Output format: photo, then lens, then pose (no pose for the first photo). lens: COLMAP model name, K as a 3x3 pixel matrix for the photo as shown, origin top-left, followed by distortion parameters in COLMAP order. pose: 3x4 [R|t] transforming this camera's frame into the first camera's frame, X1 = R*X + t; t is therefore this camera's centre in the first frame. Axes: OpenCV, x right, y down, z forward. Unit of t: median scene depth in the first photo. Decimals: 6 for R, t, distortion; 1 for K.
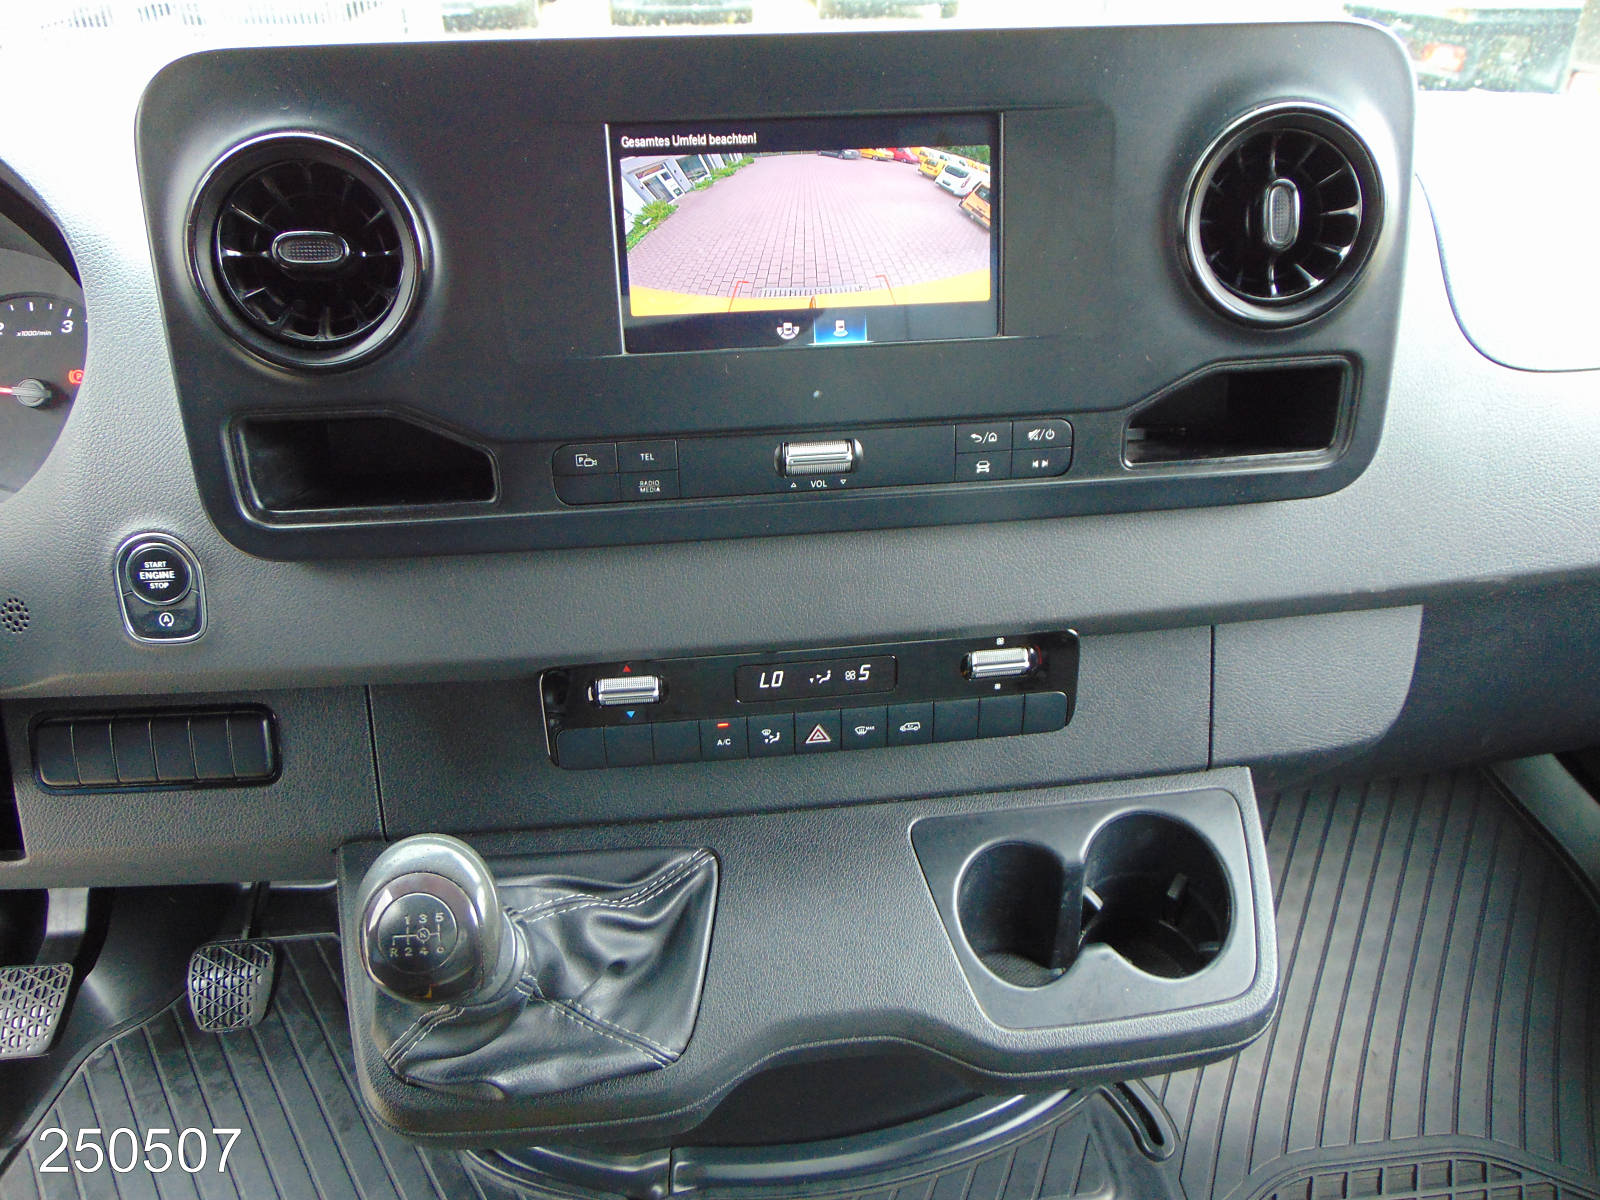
lens RADIAL K [[1203.0, 0, 800.0], [0, 1203.0, 600.0], [0, 0, 1]] dist [-0.029198, 0.037463]
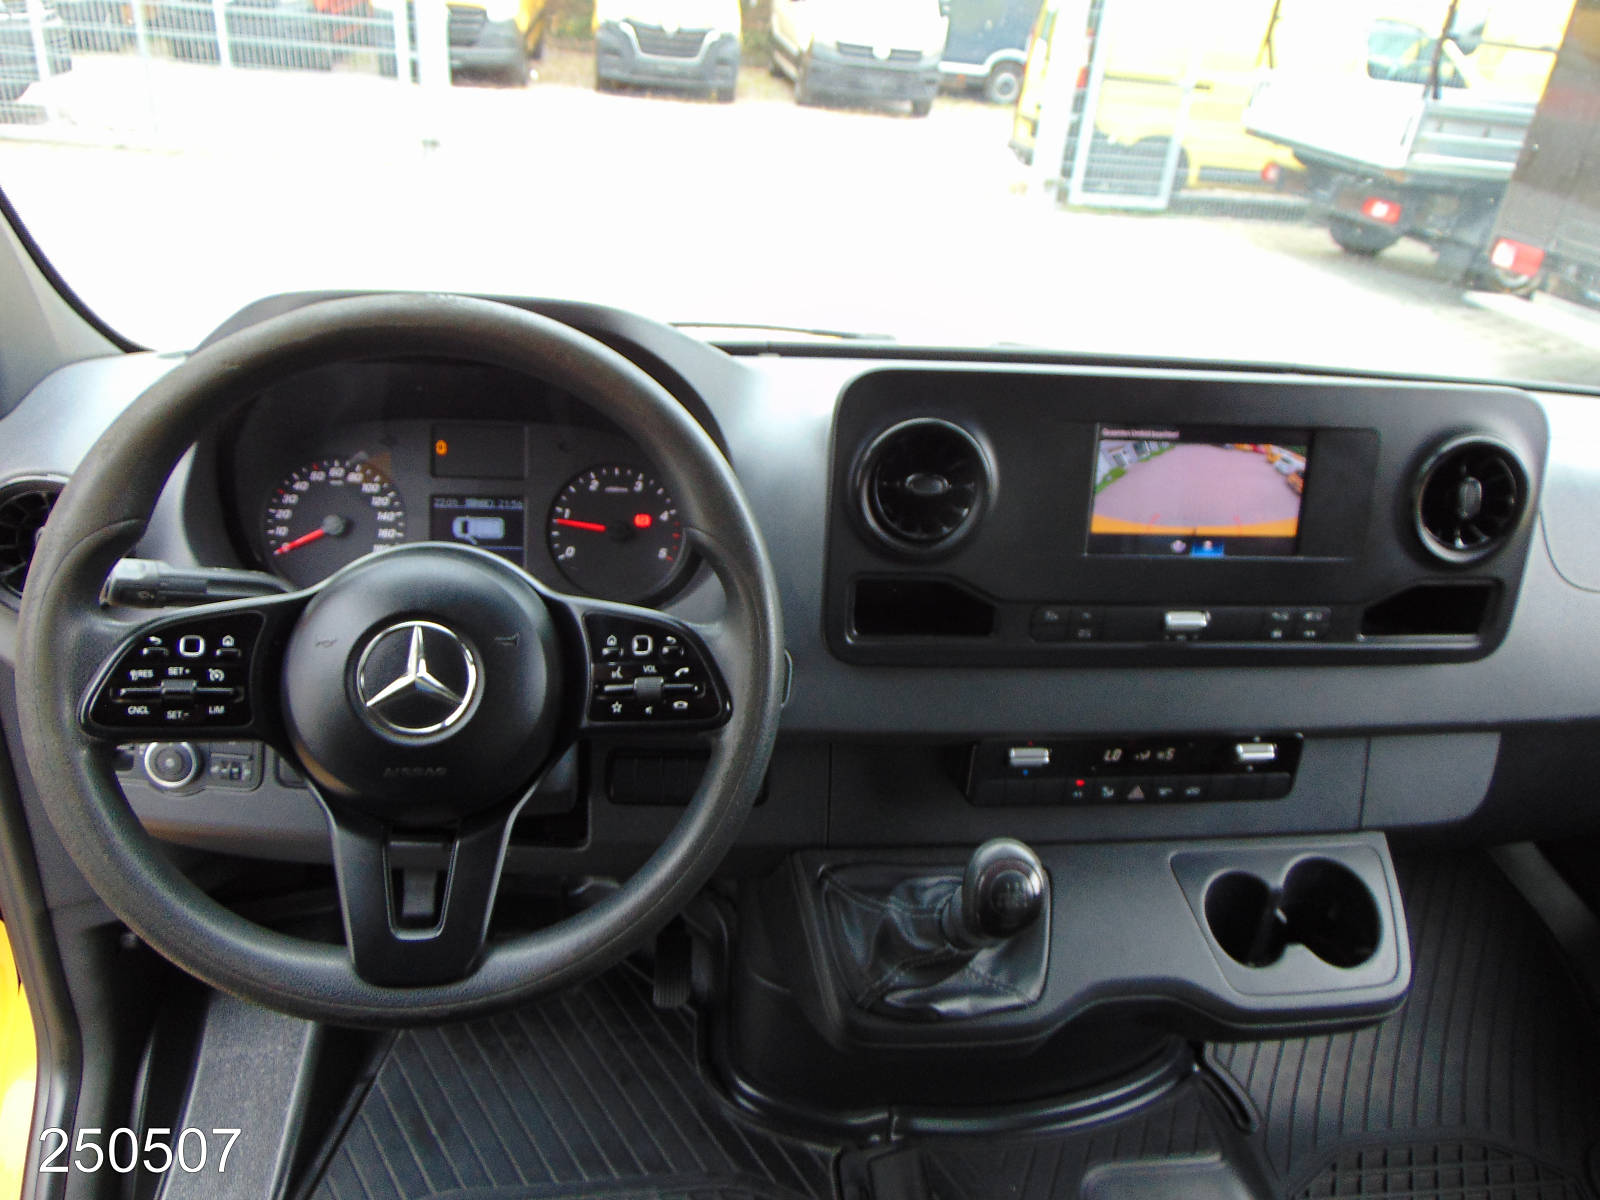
lens RADIAL K [[1203.0, 0, 800.0], [0, 1203.0, 600.0], [0, 0, 1]] dist [-0.029198, 0.037463]
pose [[0.995575, 0.070058, 0.062628, -0.532439], [-0.066974, 0.996498, -0.050056, -0.027906], [-0.065916, 0.045641, 0.996781, -0.514984]]
